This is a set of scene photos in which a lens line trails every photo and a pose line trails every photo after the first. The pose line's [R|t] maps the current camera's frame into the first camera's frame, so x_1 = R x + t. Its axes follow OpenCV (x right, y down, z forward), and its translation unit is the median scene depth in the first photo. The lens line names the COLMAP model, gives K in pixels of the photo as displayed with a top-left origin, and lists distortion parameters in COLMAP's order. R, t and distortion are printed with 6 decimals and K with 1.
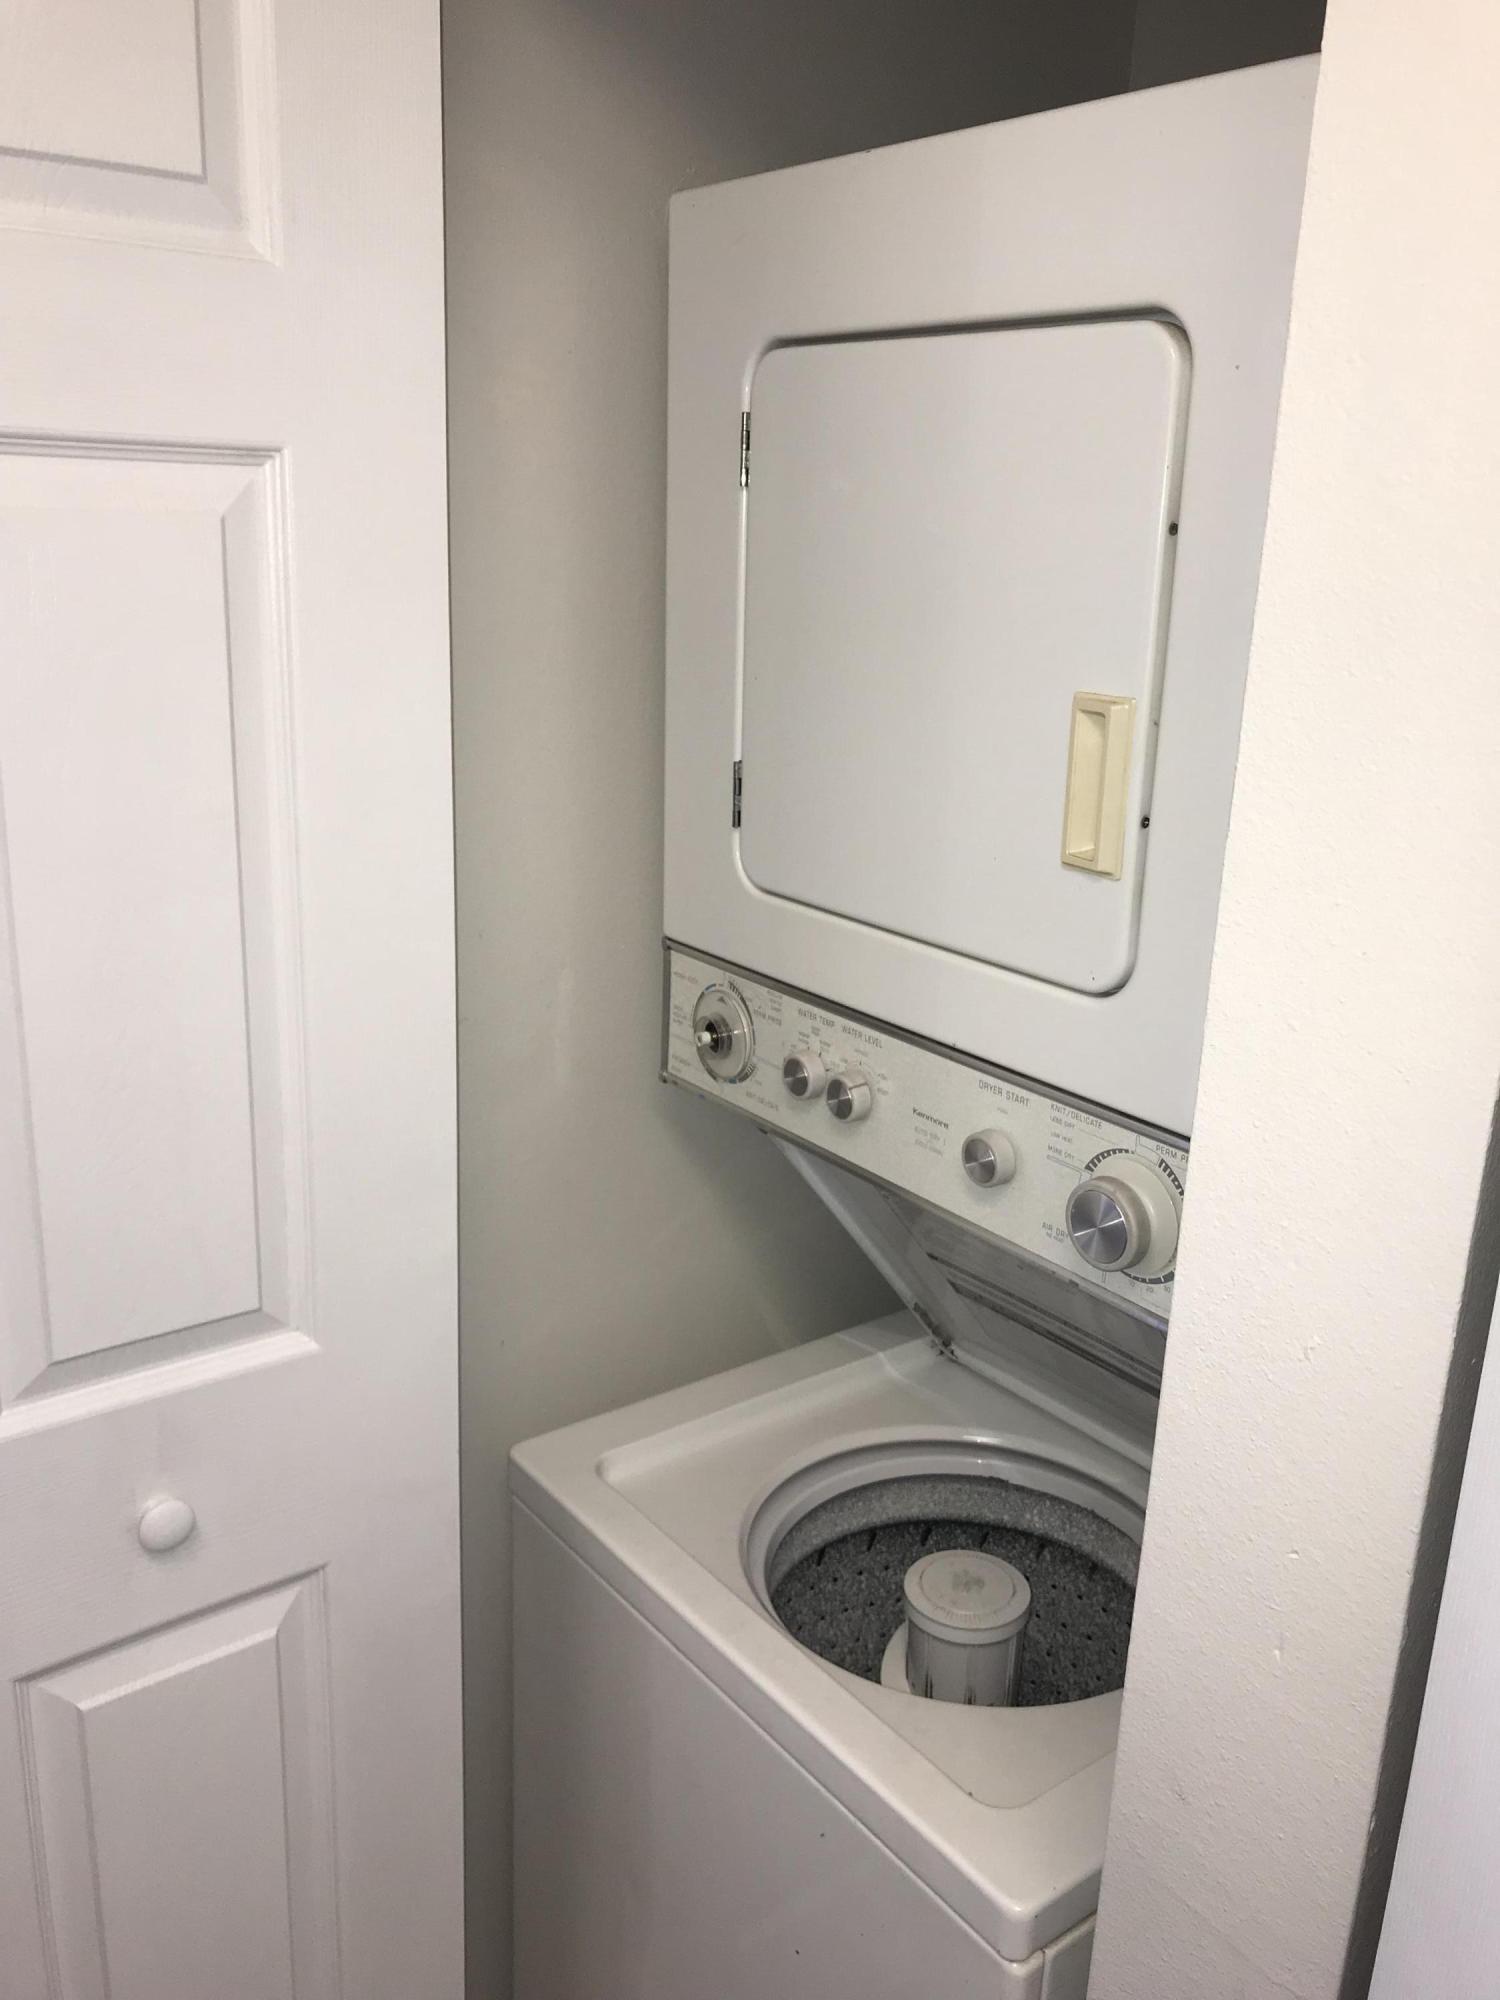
lens RADIAL K [[1633.4, 0, 802.9], [0, 1633.4, 993.4], [0, 0, 1]] dist [0.079397, -0.000325]
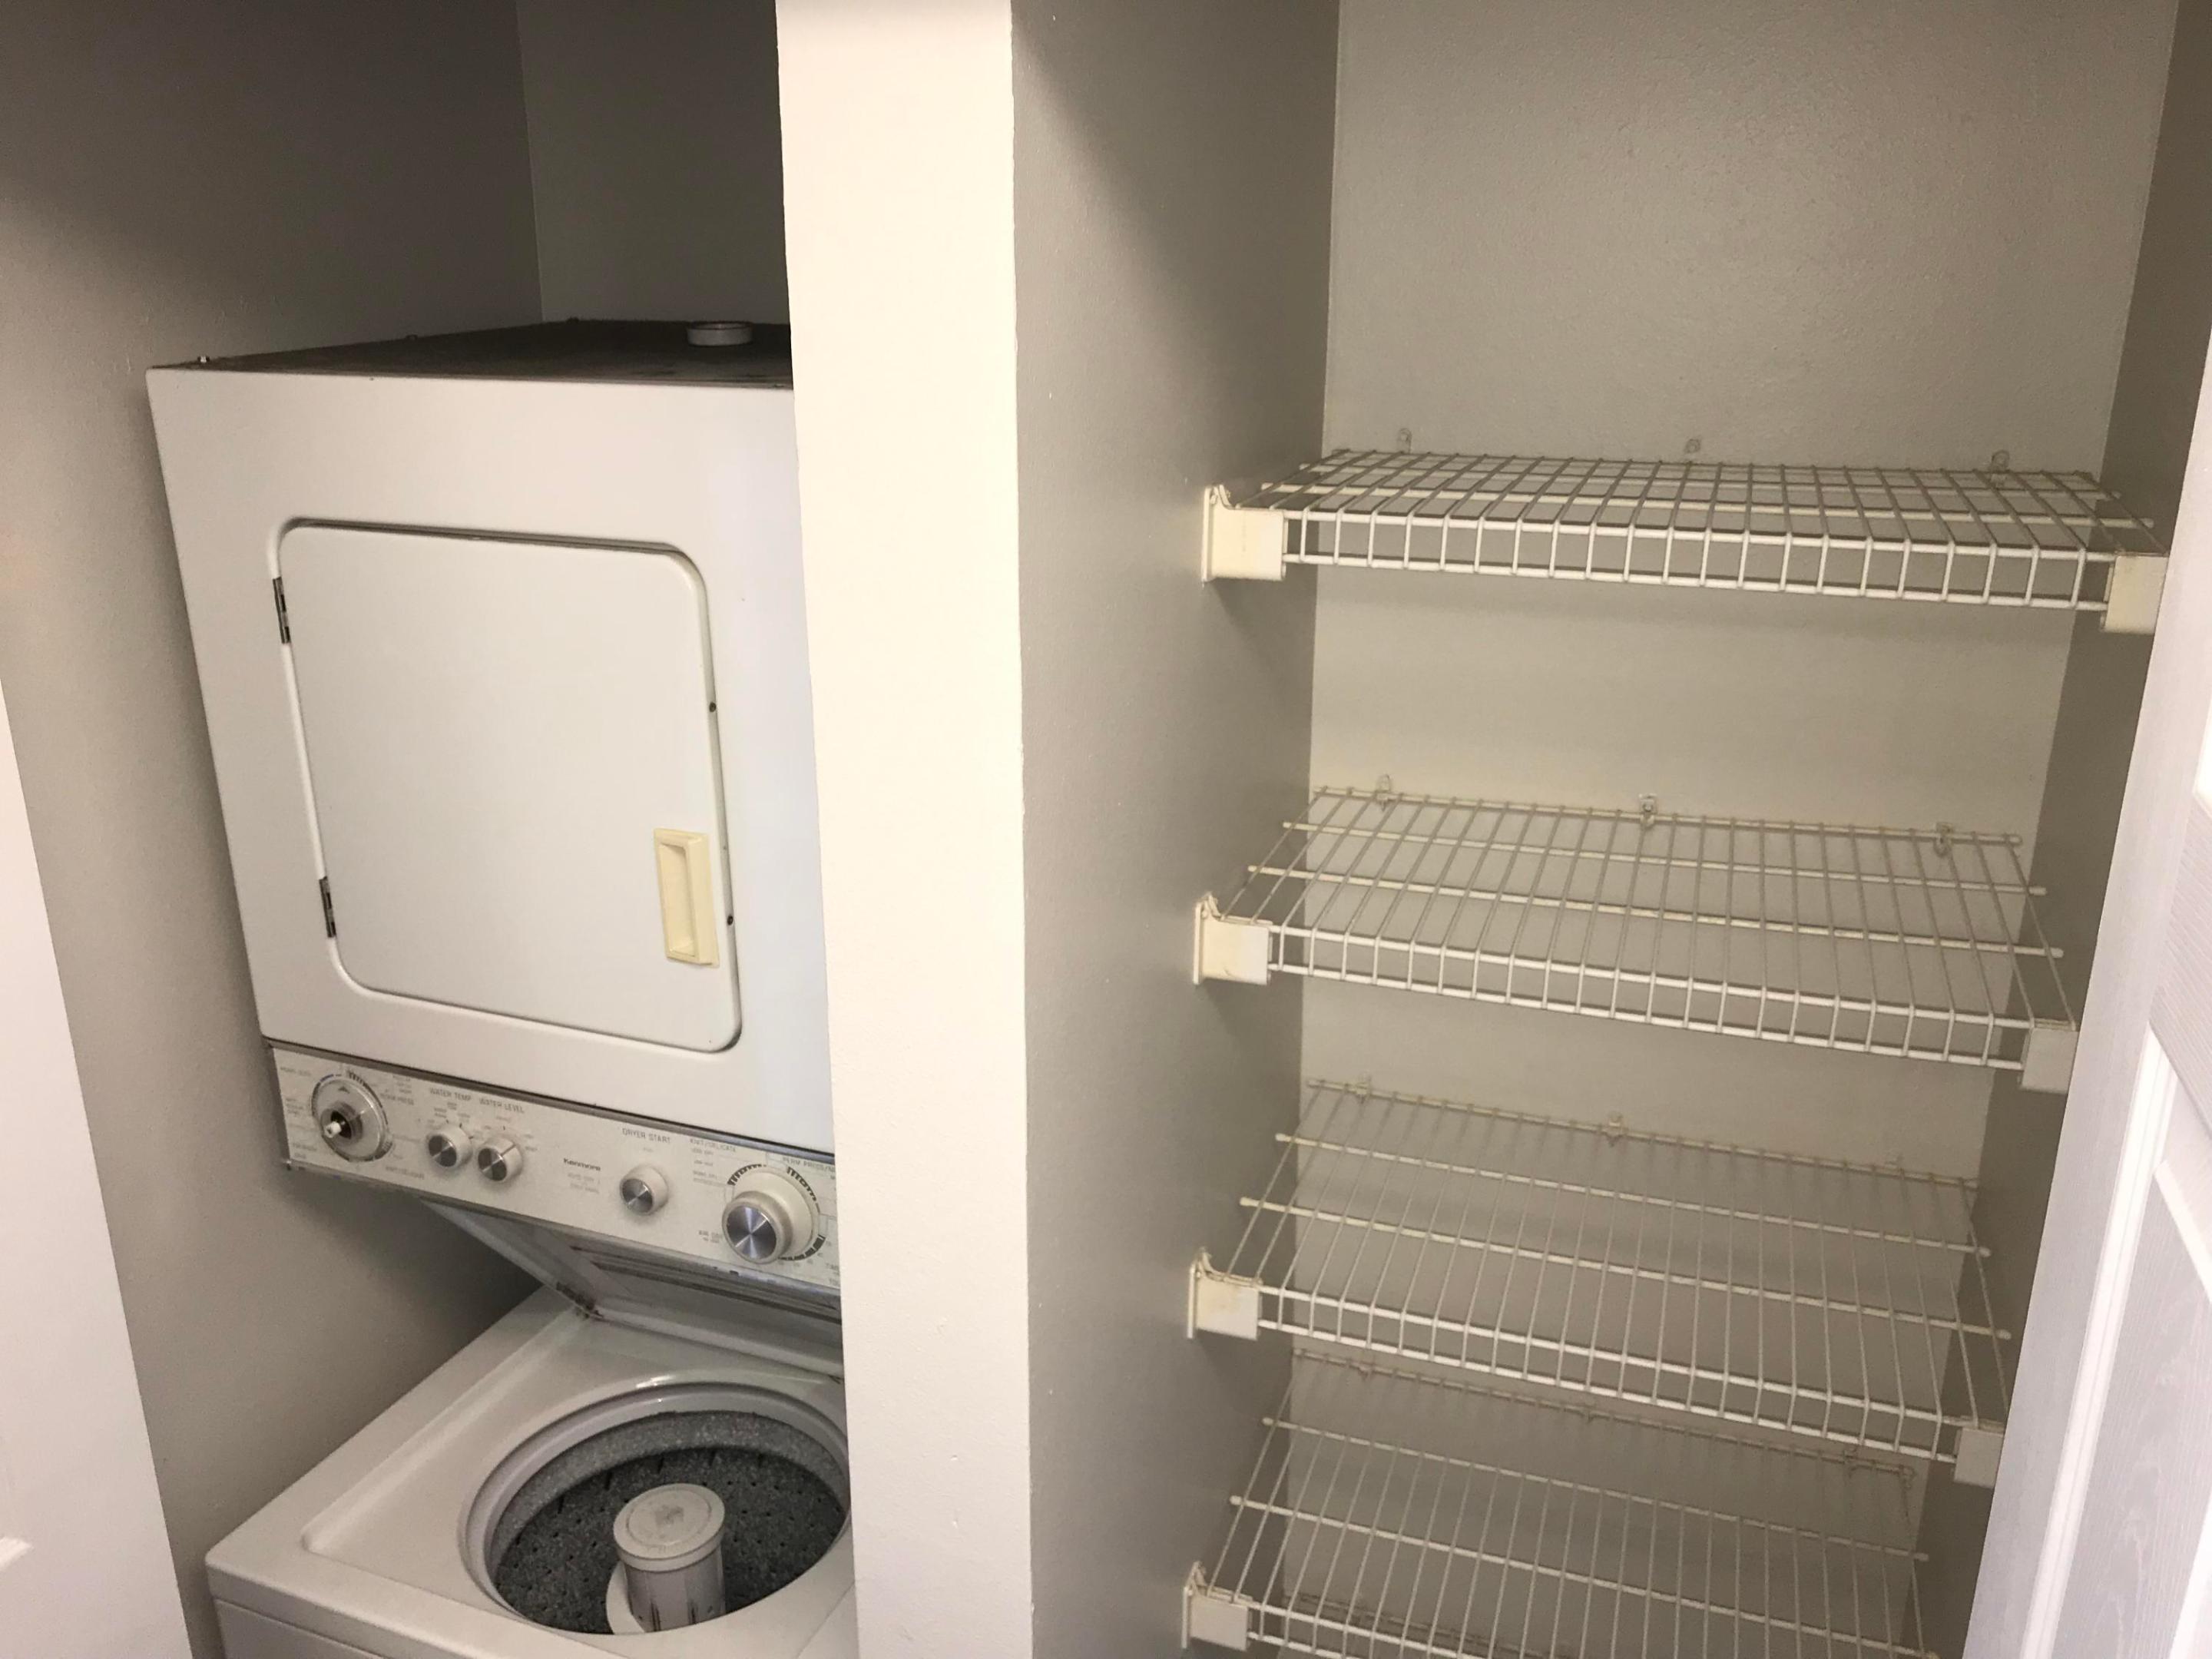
lens RADIAL K [[1776.5, 0, 1107.7], [0, 1776.5, 816.6], [0, 0, 1]] dist [0.009074, 0.004032]
pose [[0.871261, -0.190412, 0.452380, -0.111347], [0.170661, 0.981698, 0.084524, -0.192223], [-0.460195, 0.003562, 0.887811, -0.276659]]
